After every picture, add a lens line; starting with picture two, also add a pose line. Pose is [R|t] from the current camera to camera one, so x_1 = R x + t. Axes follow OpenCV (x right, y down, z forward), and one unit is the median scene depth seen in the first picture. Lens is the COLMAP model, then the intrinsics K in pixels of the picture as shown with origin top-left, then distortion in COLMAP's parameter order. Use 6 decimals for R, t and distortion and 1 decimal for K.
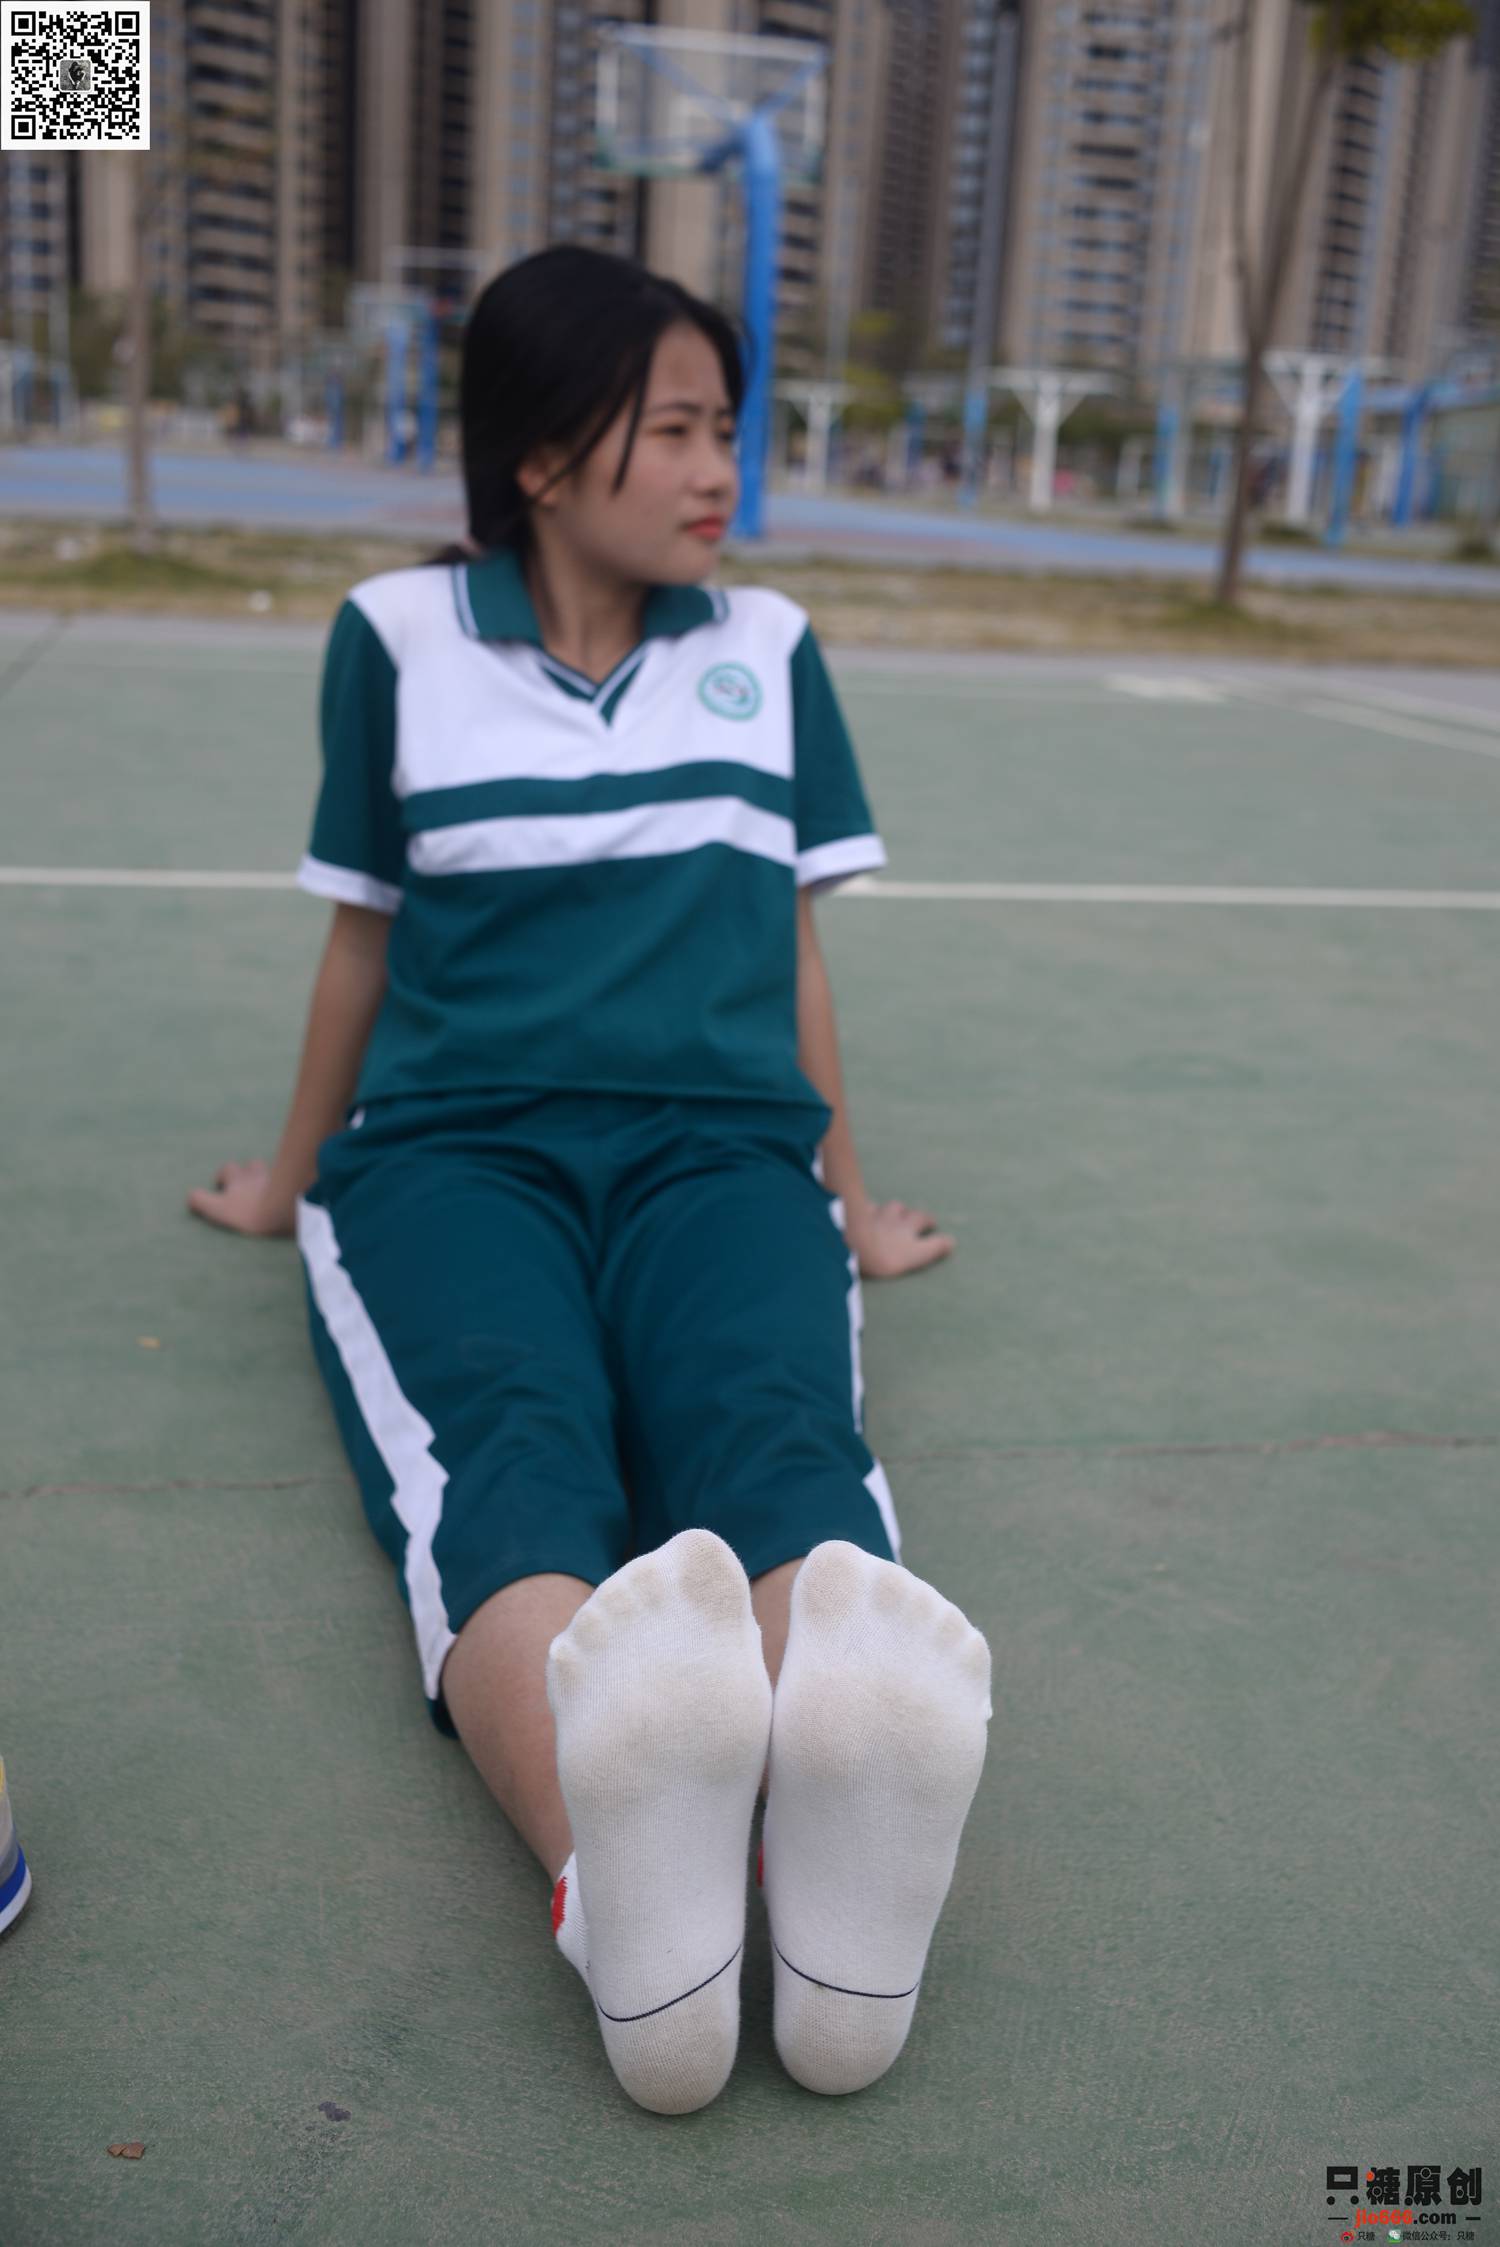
lens RADIAL K [[2302.6, 0, 746.9], [0, 2302.6, 1114.1], [0, 0, 1]] dist [0.004311, 0.002261]
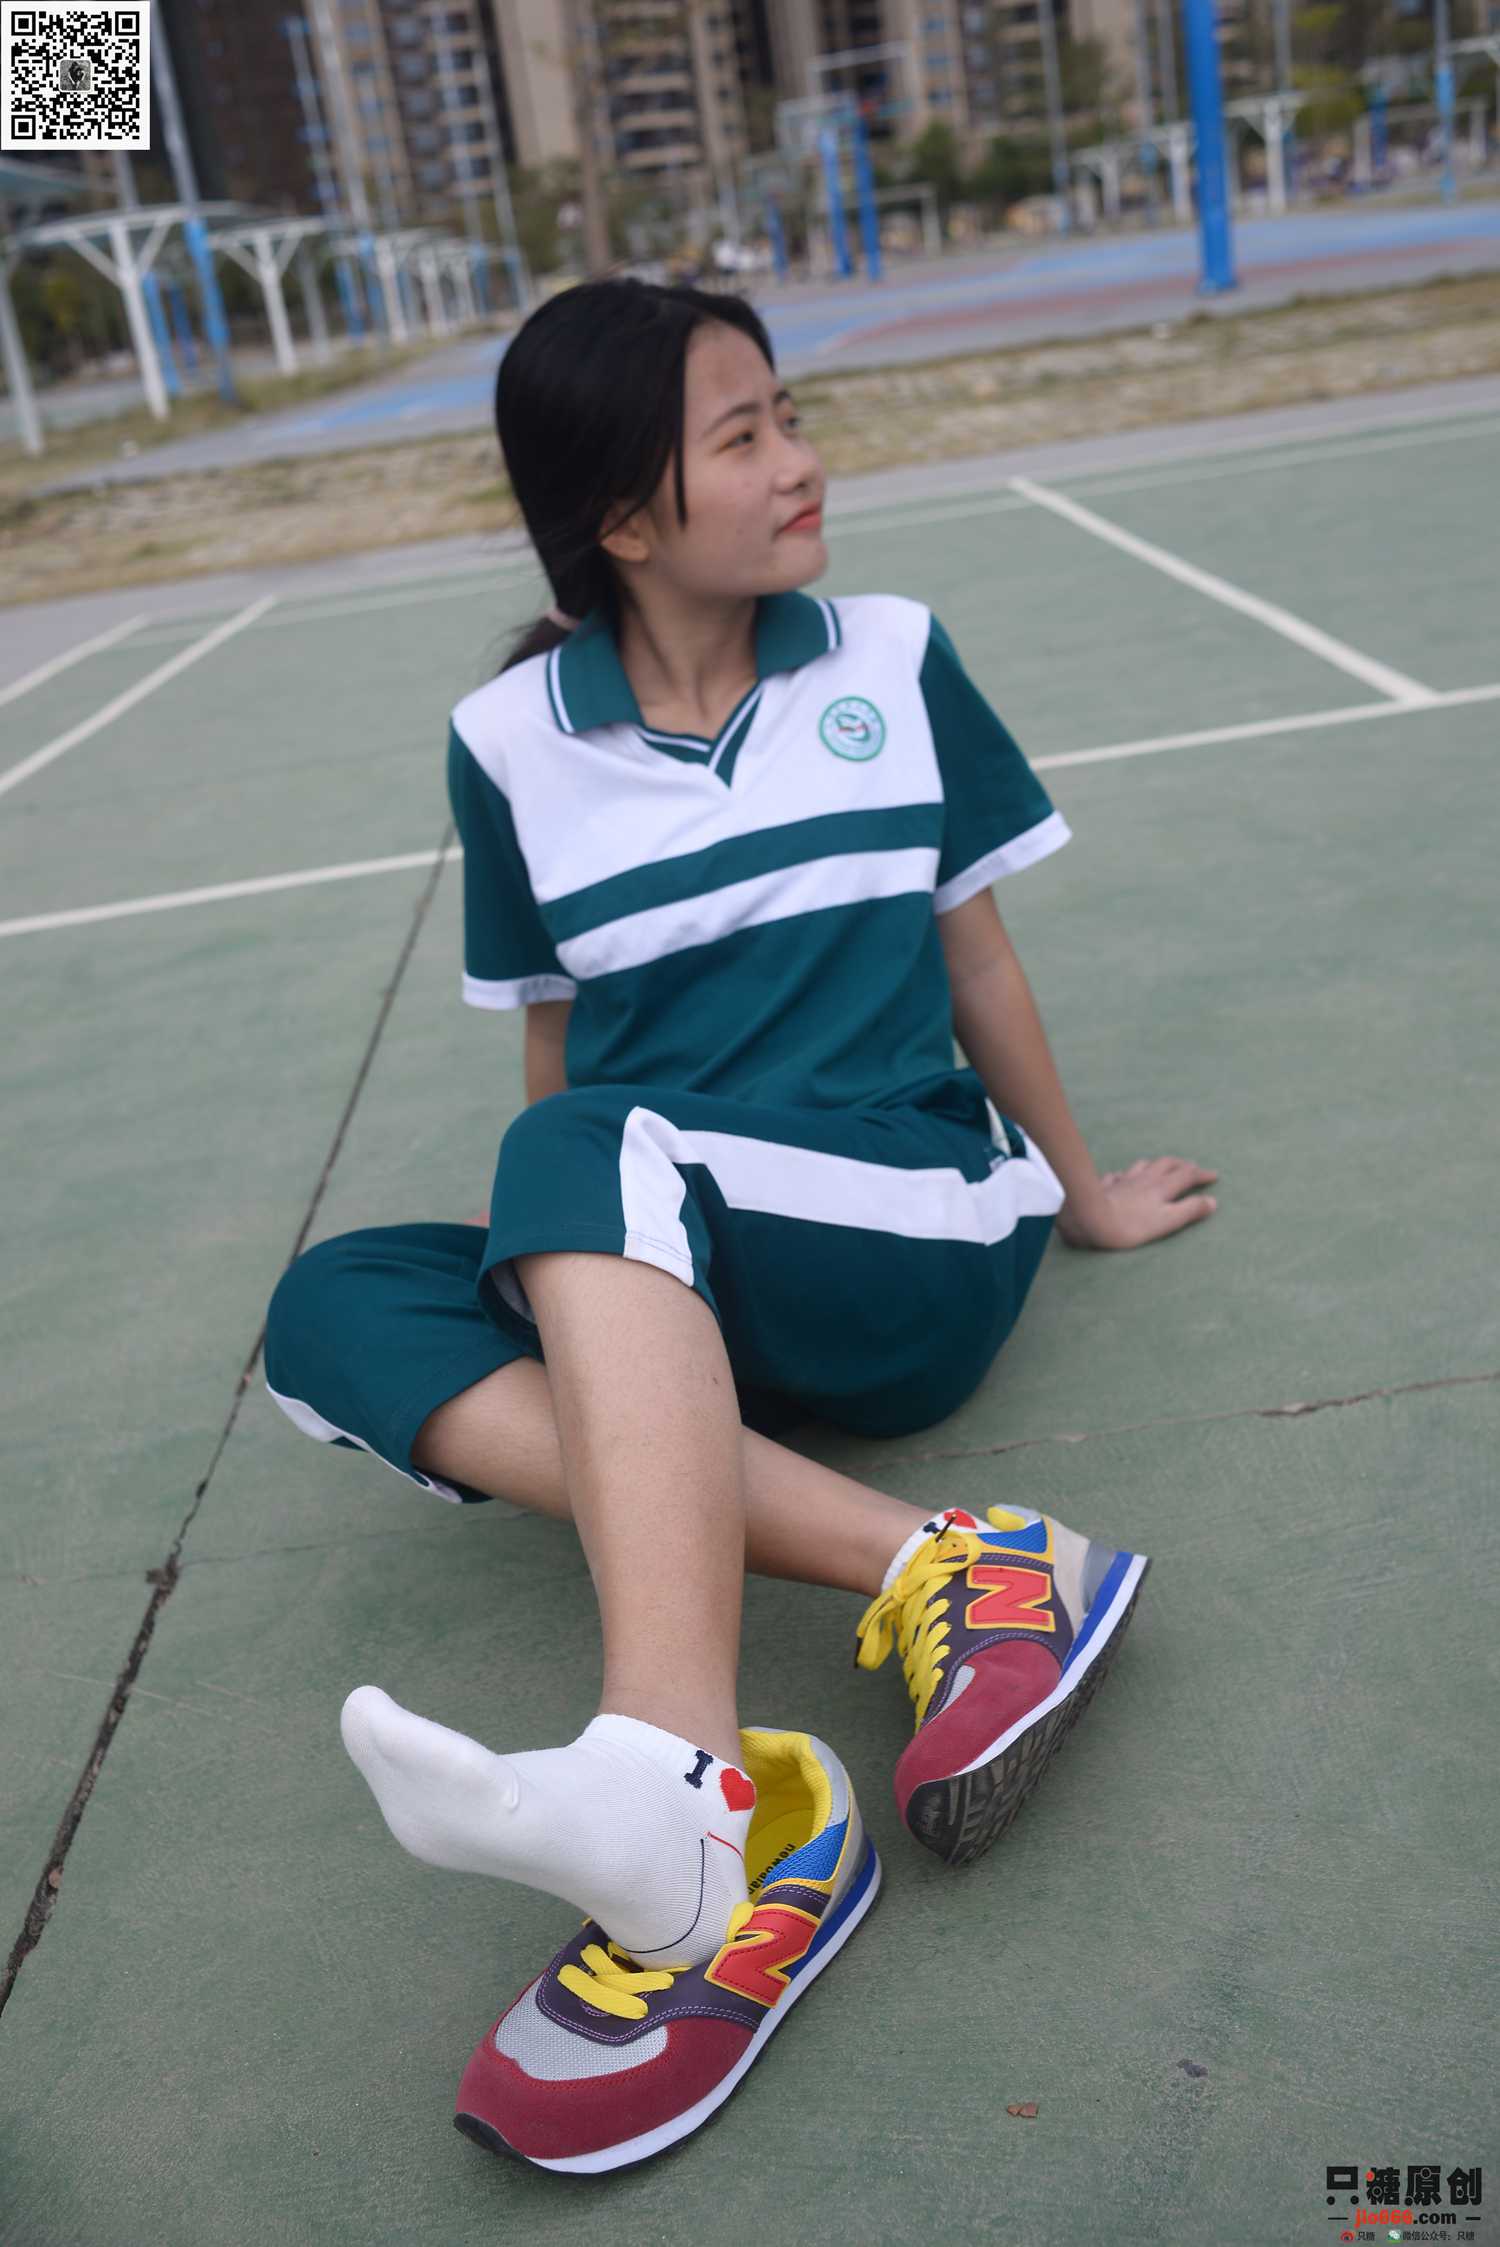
lens RADIAL K [[2286.5, 0, 746.9], [0, 2286.5, 1125.0], [0, 0, 1]] dist [0.004683, -0.003436]
pose [[0.962594, -0.124123, -0.240846, -0.038447], [0.146058, 0.986398, 0.075400, -0.091597], [0.228211, -0.107757, 0.967630, -0.059906]]
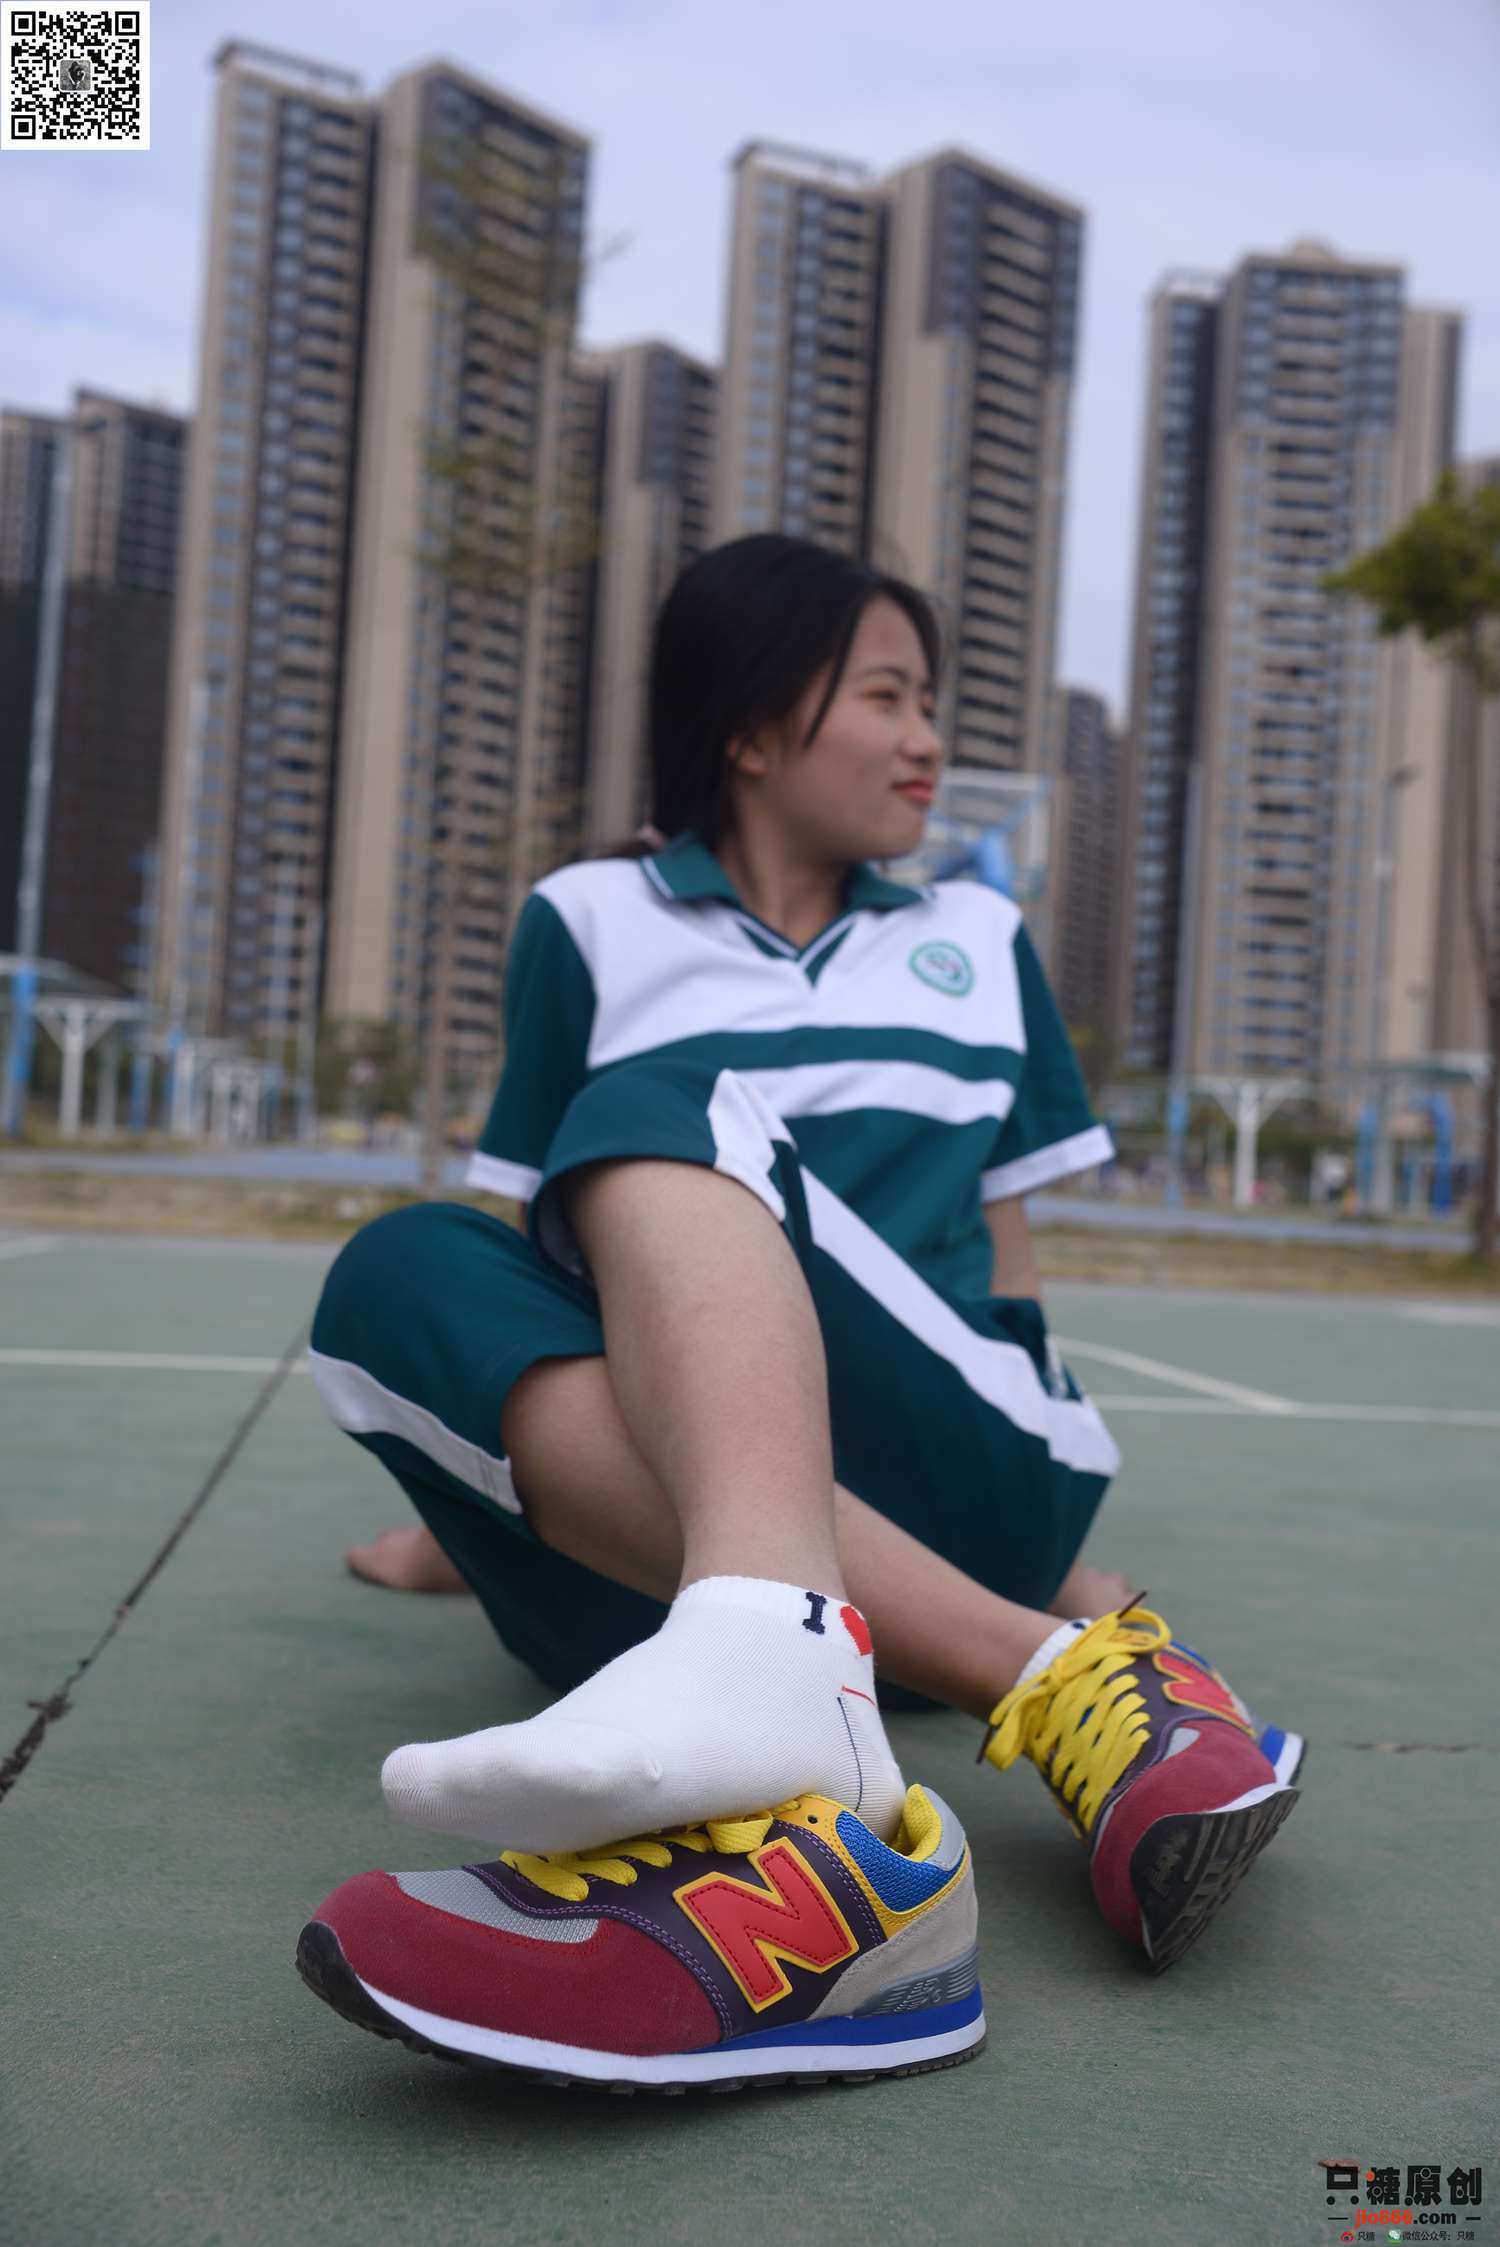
lens RADIAL K [[2303.2, 0, 747.4], [0, 2303.2, 1130.7], [0, 0, 1]] dist [0.000872, 0.008959]
pose [[0.996719, -0.001003, -0.080936, -0.256238], [-0.022685, 0.956387, -0.291220, 0.195978], [0.077698, 0.292100, 0.953226, 0.035020]]
